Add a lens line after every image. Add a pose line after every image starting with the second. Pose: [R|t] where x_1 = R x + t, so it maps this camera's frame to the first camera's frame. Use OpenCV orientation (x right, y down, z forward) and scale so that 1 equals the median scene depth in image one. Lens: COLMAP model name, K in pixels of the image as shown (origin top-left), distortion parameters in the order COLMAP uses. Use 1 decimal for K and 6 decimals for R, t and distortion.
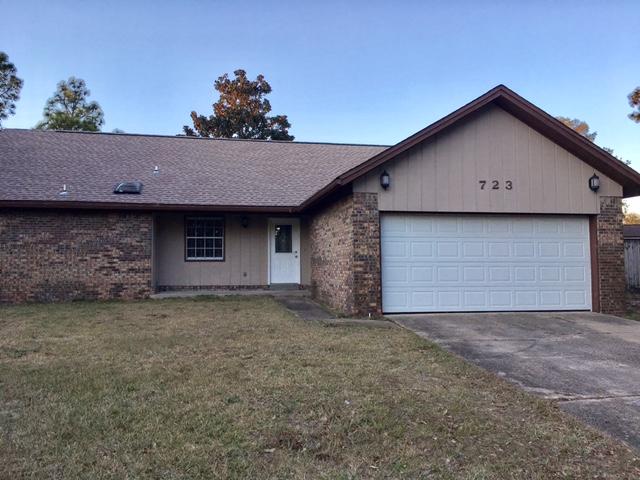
lens RADIAL K [[544.9, 0, 320.3], [0, 544.9, 240.1], [0, 0, 1]] dist [0.084629, -0.121160]
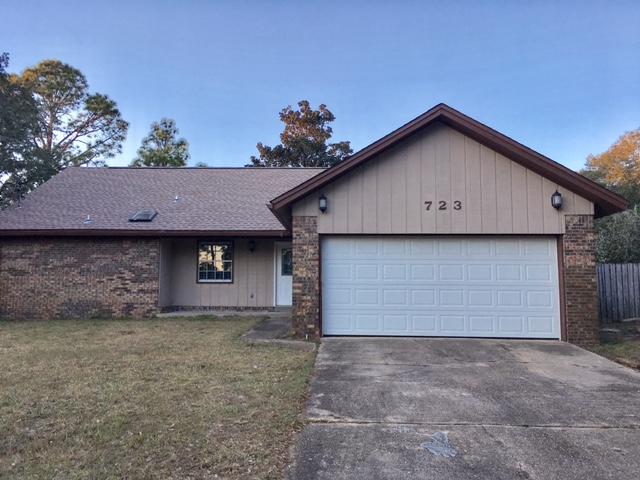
lens RADIAL K [[544.9, 0, 320.9], [0, 544.9, 240.6], [0, 0, 1]] dist [0.084629, -0.121160]
pose [[0.973495, -0.011994, -0.228392, 0.258306], [0.002178, 0.999065, -0.043182, 0.002369], [0.228697, 0.041540, 0.972611, 0.010794]]
